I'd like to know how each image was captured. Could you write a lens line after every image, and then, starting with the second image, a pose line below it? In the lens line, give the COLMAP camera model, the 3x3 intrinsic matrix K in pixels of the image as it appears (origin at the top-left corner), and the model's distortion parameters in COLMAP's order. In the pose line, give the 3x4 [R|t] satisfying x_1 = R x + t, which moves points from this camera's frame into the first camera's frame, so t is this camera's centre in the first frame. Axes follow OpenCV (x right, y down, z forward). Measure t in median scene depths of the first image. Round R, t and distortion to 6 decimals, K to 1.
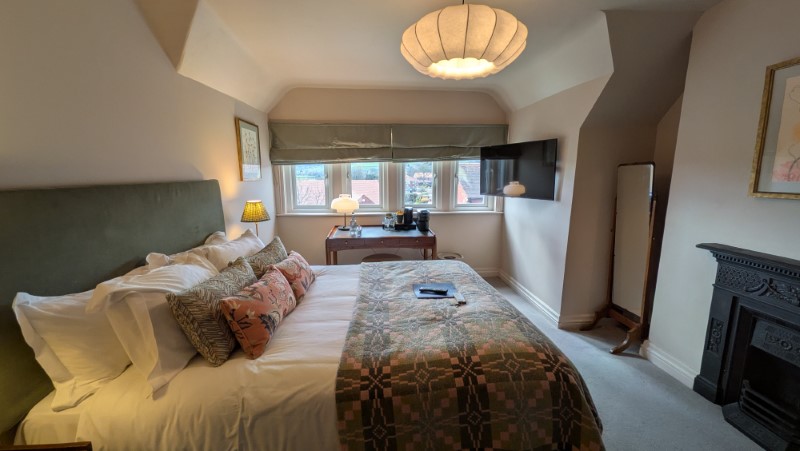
lens RADIAL K [[308.8, 0, 400.9], [0, 308.8, 225.8], [0, 0, 1]] dist [0.001850, 0.000080]
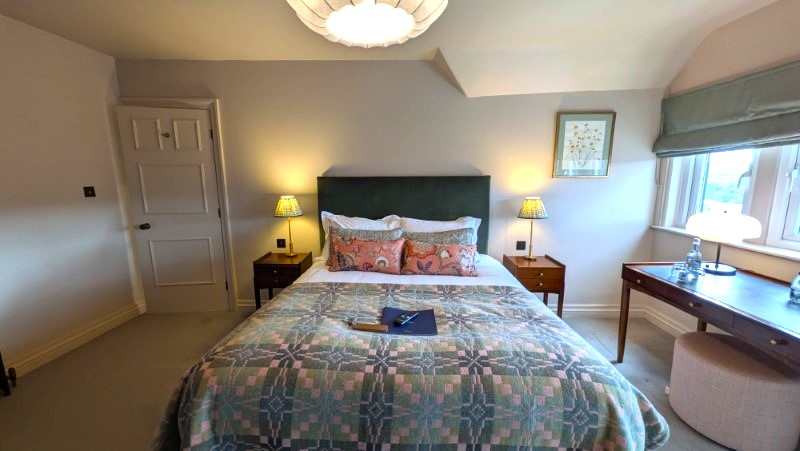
lens RADIAL K [[308.8, 0, 400.2], [0, 308.8, 224.4], [0, 0, 1]] dist [0.001850, 0.000080]
pose [[-0.108424, 0.159832, -0.981172, 0.461137], [-0.158698, 0.971550, 0.175802, -0.085373], [0.981356, 0.174771, -0.079974, 0.557300]]
